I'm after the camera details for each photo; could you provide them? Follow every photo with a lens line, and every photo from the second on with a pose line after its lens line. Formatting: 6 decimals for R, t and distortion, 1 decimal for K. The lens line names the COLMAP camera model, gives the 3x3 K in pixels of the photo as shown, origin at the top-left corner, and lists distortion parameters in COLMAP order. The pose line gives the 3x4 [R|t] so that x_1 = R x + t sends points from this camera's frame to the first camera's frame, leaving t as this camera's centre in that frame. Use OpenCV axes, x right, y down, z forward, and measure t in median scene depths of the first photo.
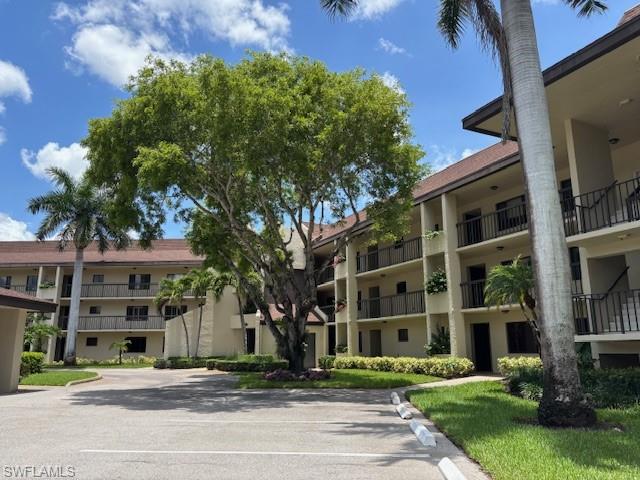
lens RADIAL K [[480.9, 0, 320.0], [0, 480.9, 240.0], [0, 0, 1]] dist [0.051794, -0.057401]
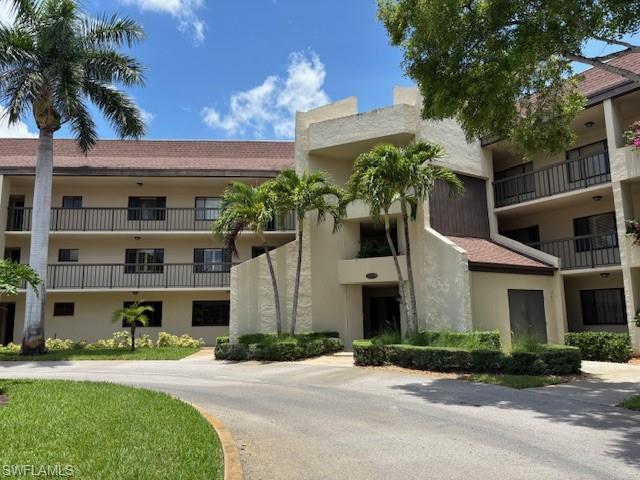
lens RADIAL K [[441.0, 0, 320.0], [0, 441.0, 253.7], [0, 0, 1]] dist [-0.035005, -0.001467]
pose [[0.988452, 0.020793, 0.150100, -0.262248], [-0.029903, 0.997828, 0.058689, 0.110421], [-0.148554, -0.062499, 0.986927, 0.474114]]
